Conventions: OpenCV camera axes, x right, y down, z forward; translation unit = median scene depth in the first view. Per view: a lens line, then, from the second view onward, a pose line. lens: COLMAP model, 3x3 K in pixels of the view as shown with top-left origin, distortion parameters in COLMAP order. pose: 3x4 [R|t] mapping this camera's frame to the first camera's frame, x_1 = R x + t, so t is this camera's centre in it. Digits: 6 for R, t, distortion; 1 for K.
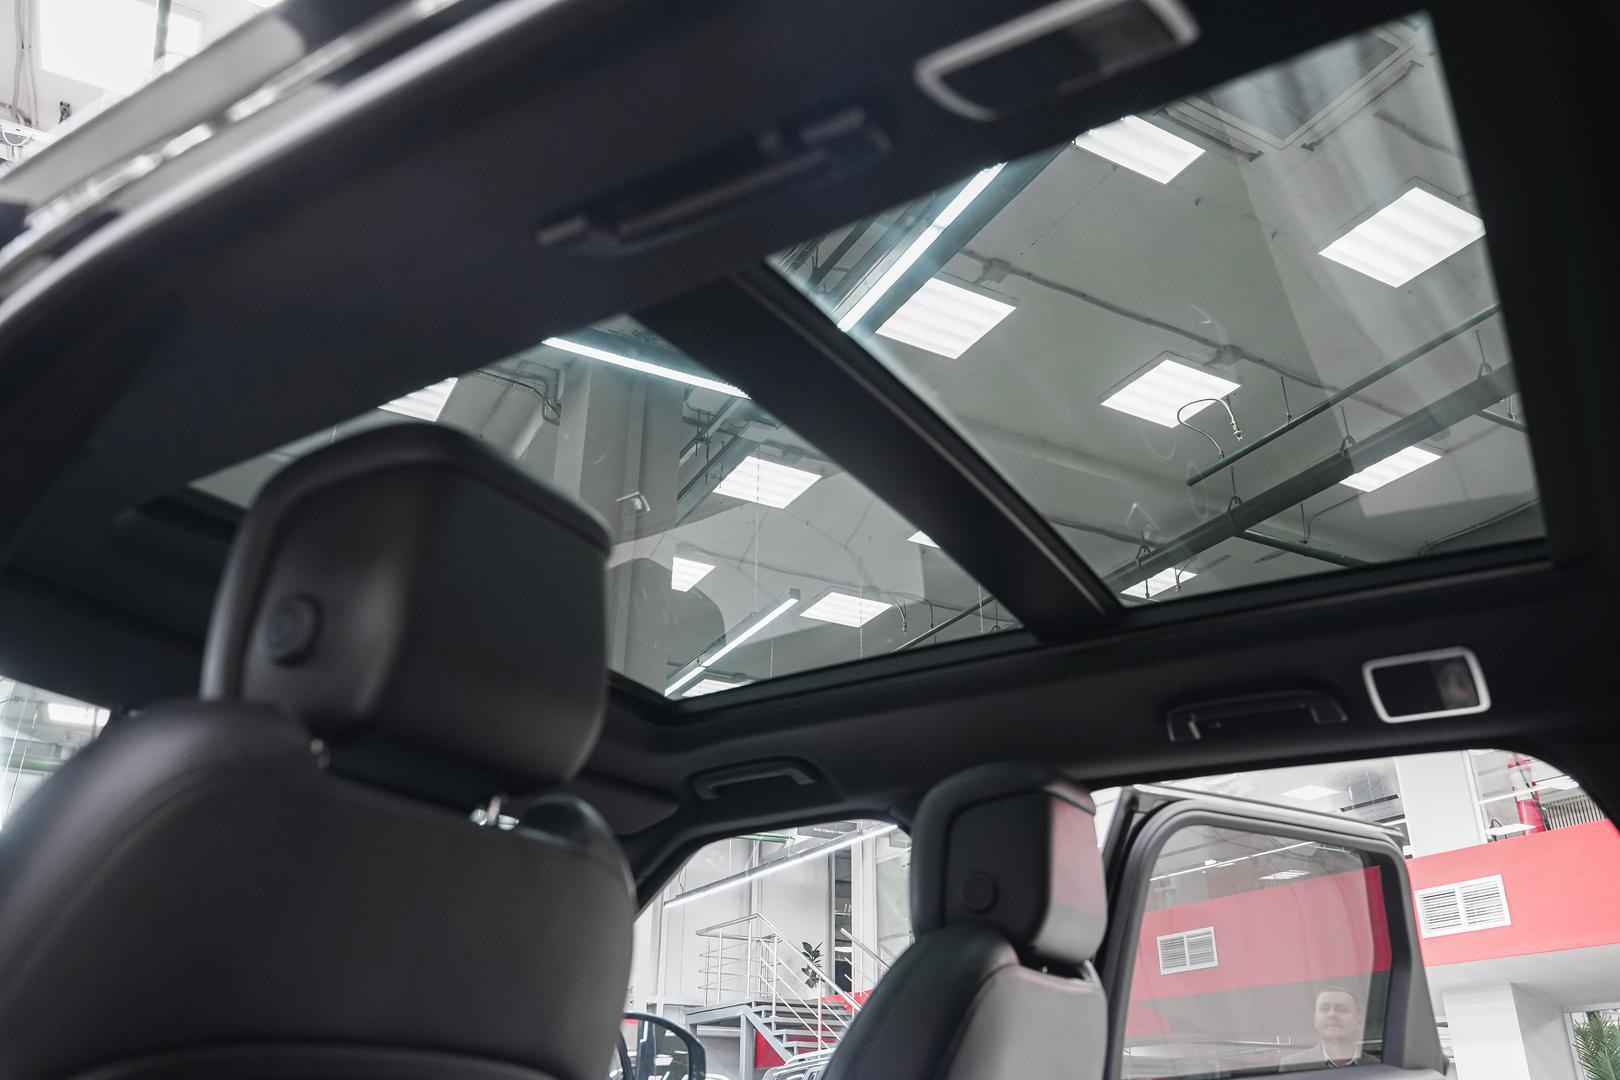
lens RADIAL K [[1251.0, 0, 810.0], [0, 1251.0, 540.0], [0, 0, 1]] dist [-0.002965, 0.002897]
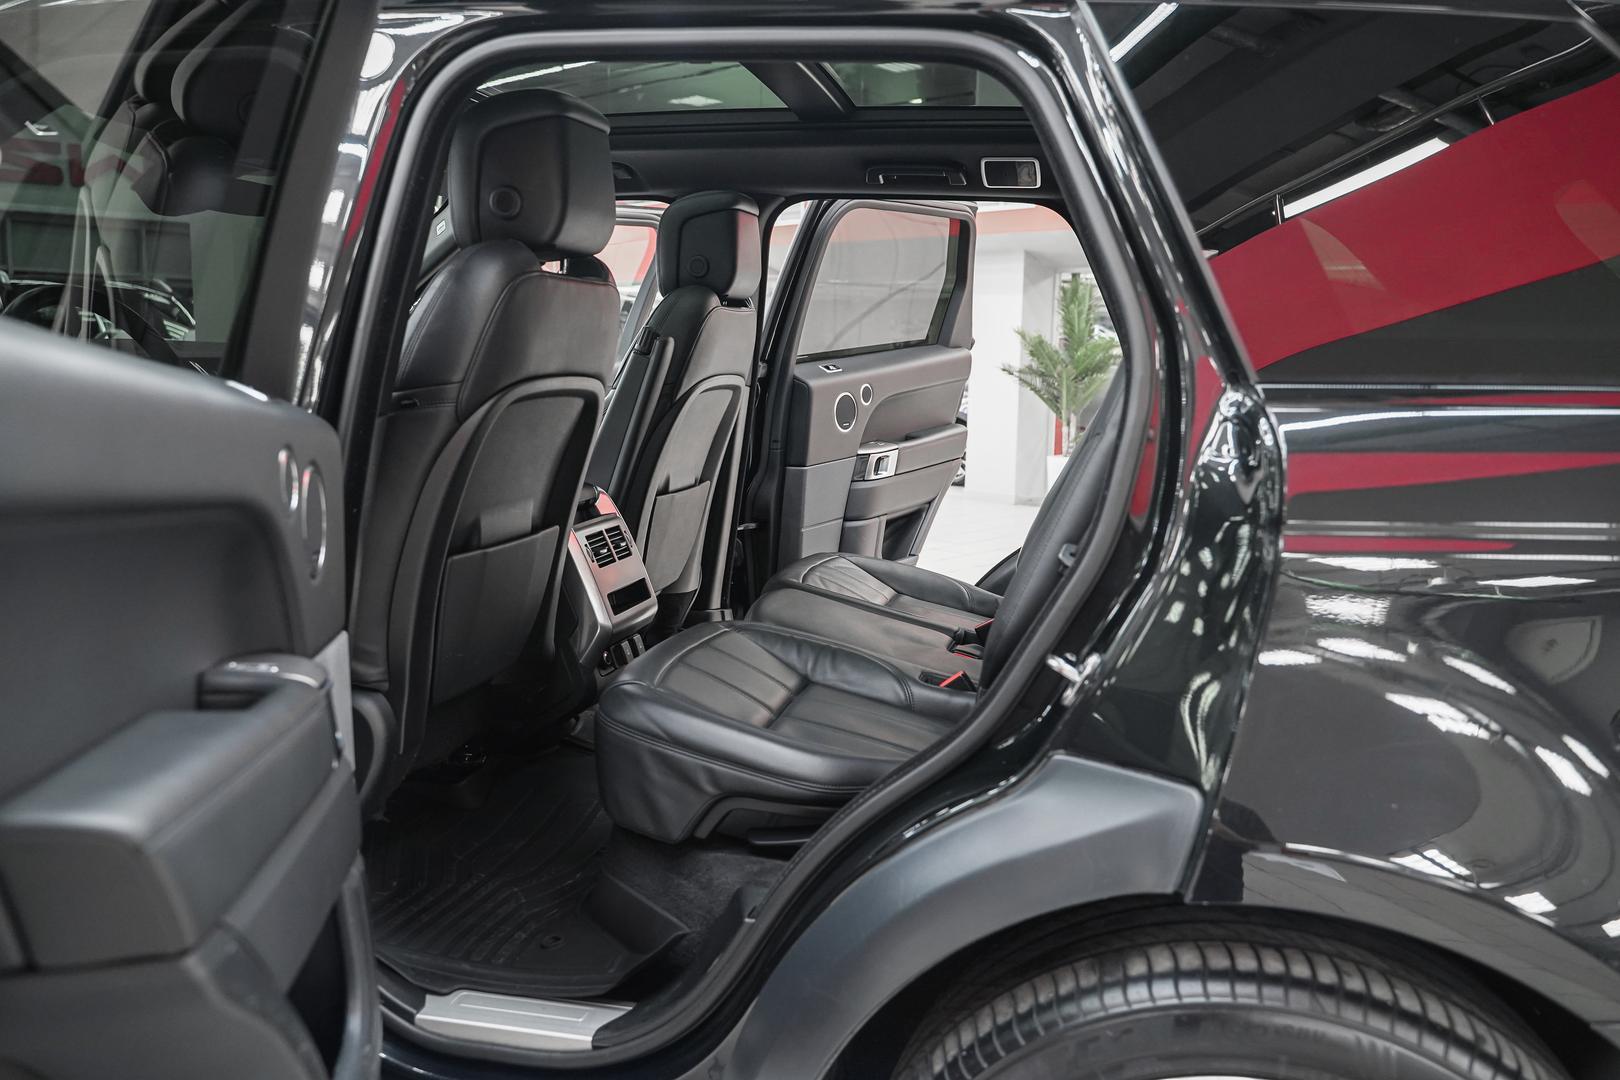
lens RADIAL K [[1251.0, 0, 810.0], [0, 1251.0, 540.0], [0, 0, 1]] dist [-0.002965, 0.002897]
pose [[0.948853, -0.041401, 0.312993, -0.207113], [-0.142110, 0.829256, 0.540499, -0.211747], [-0.281929, -0.557334, 0.780958, -0.347708]]
